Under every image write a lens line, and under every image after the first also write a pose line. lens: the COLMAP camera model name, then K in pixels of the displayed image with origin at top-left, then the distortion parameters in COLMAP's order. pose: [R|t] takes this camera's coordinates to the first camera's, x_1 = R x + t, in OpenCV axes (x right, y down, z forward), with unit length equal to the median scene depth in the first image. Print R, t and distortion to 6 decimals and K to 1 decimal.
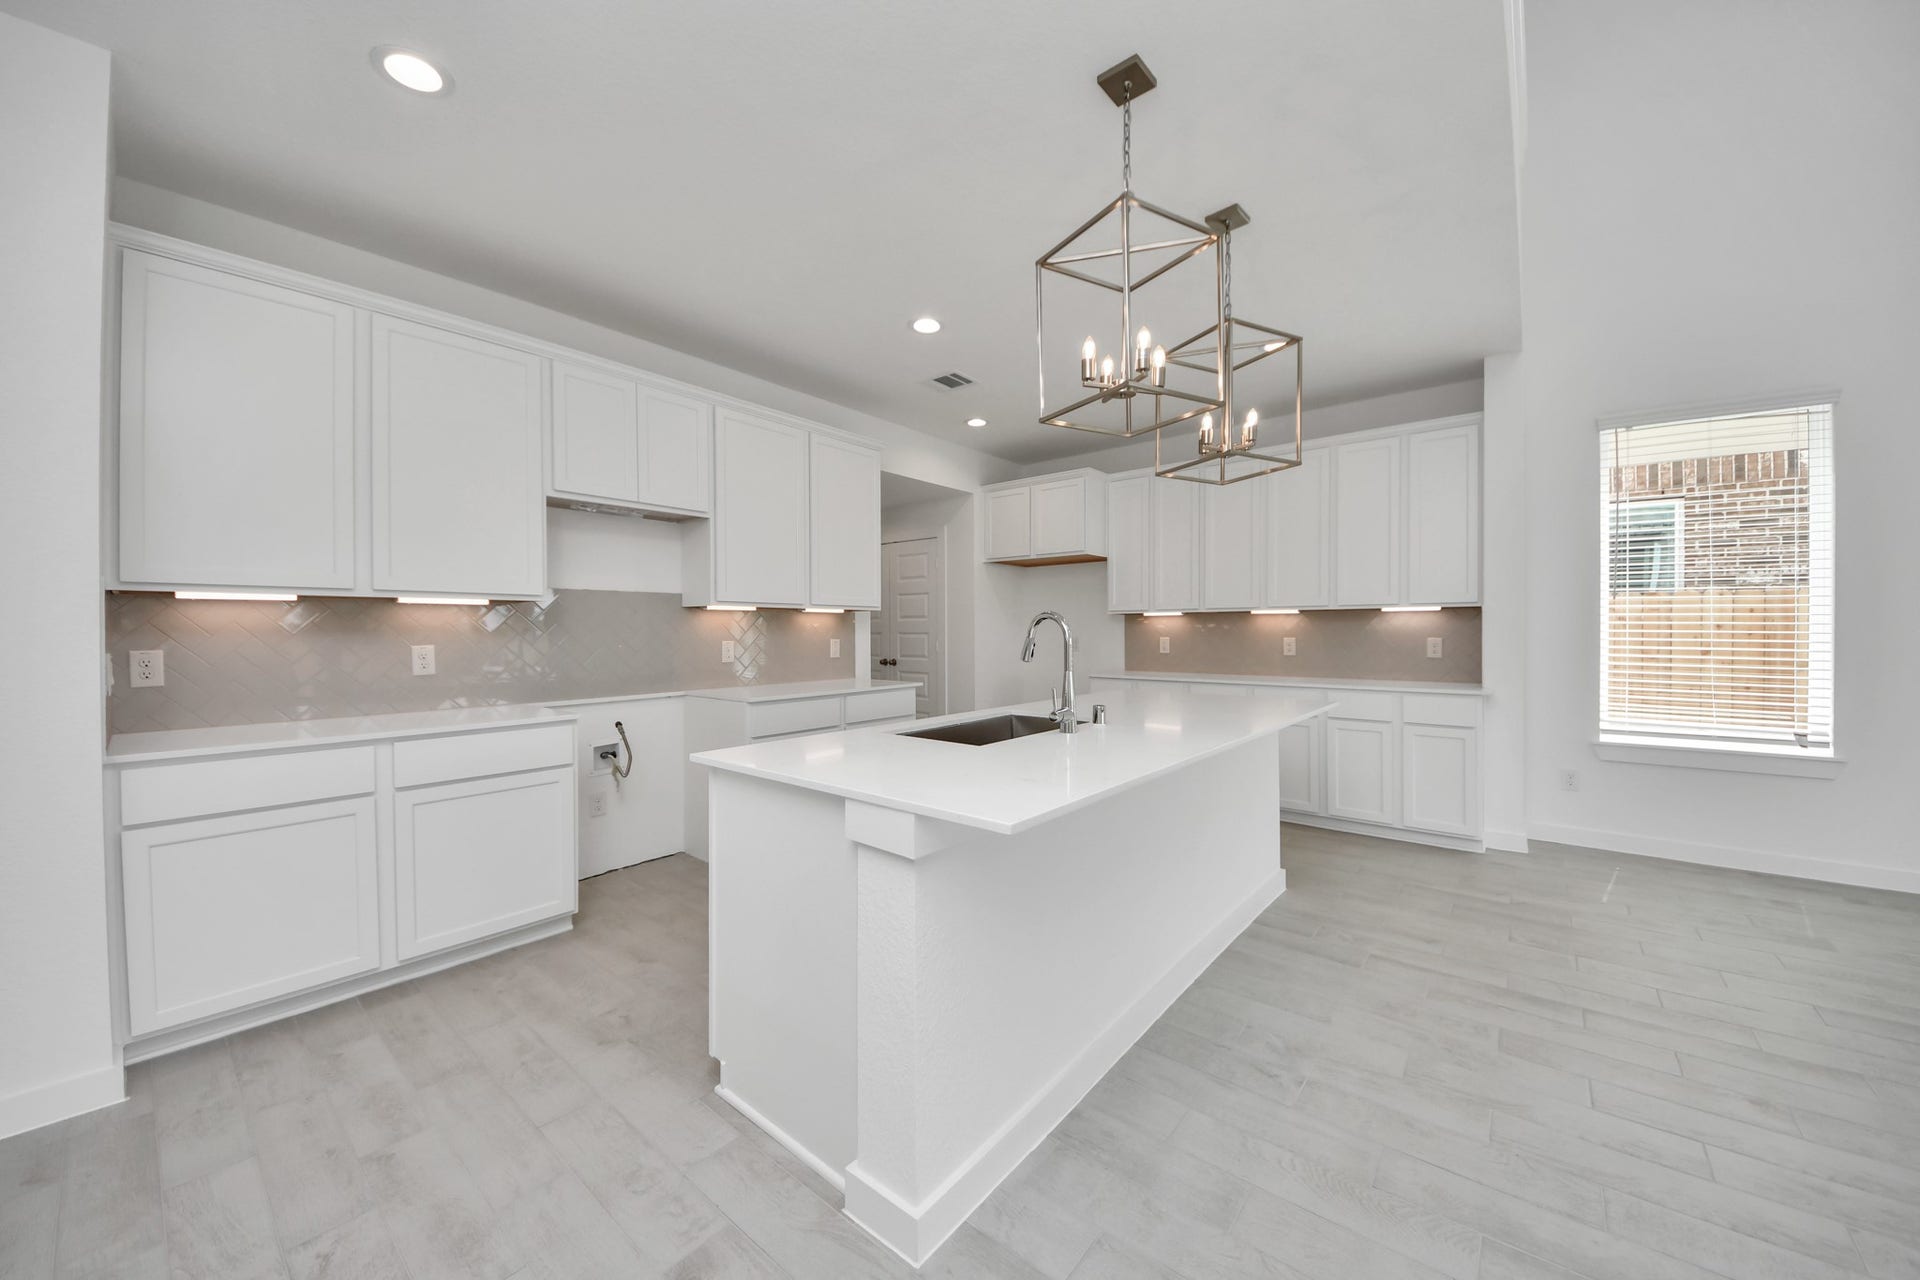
lens RADIAL K [[699.9, 0, 965.4], [0, 699.9, 638.6], [0, 0, 1]] dist [0.023139, -0.022284]
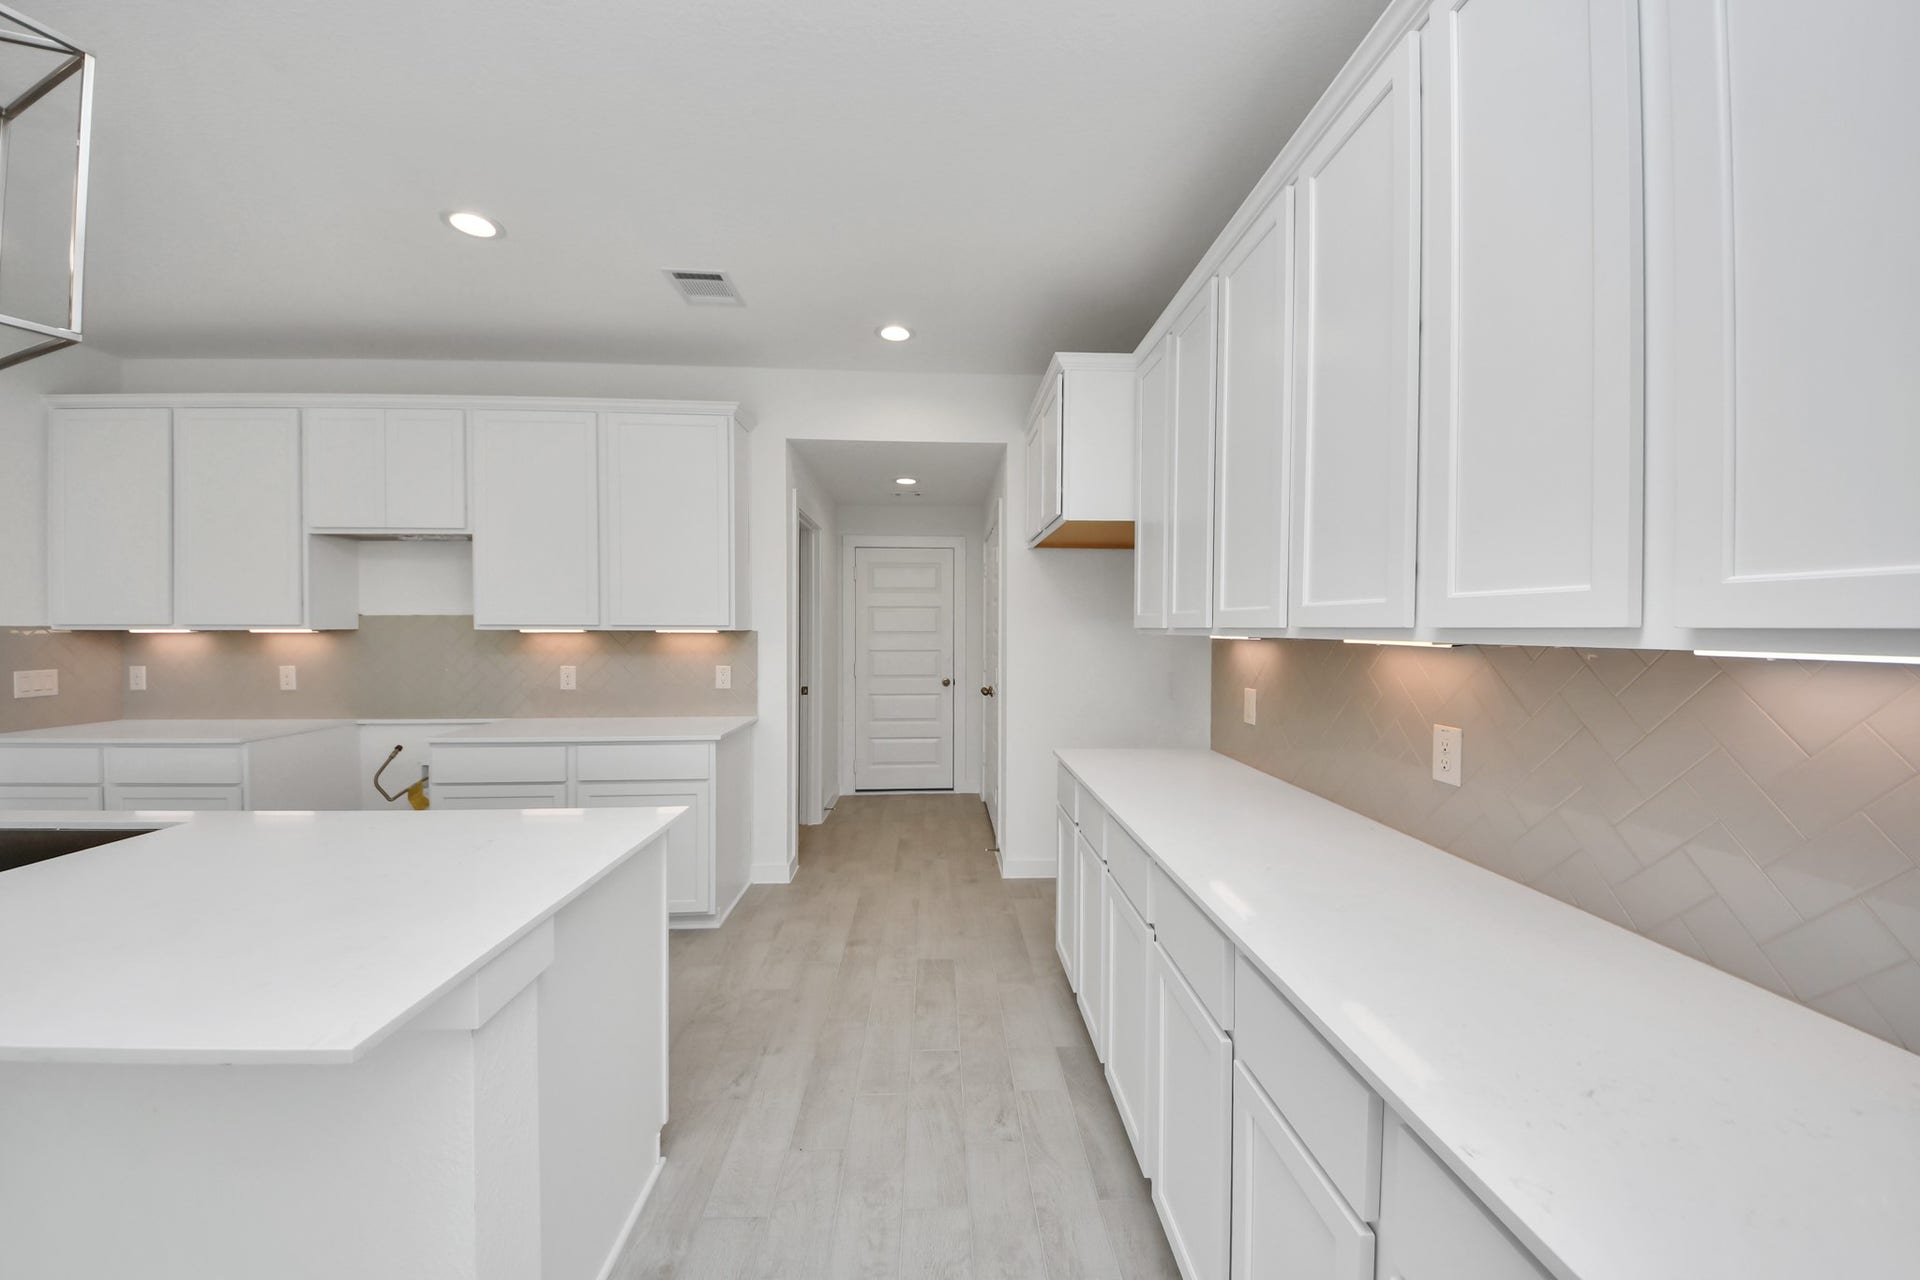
lens RADIAL K [[699.9, 0, 965.4], [0, 699.9, 638.6], [0, 0, 1]] dist [0.023139, -0.022284]
pose [[0.673103, -0.018357, -0.739321, 0.798056], [-0.008807, 0.999422, -0.032834, -0.007422], [0.739496, 0.028611, 0.672552, 0.898654]]
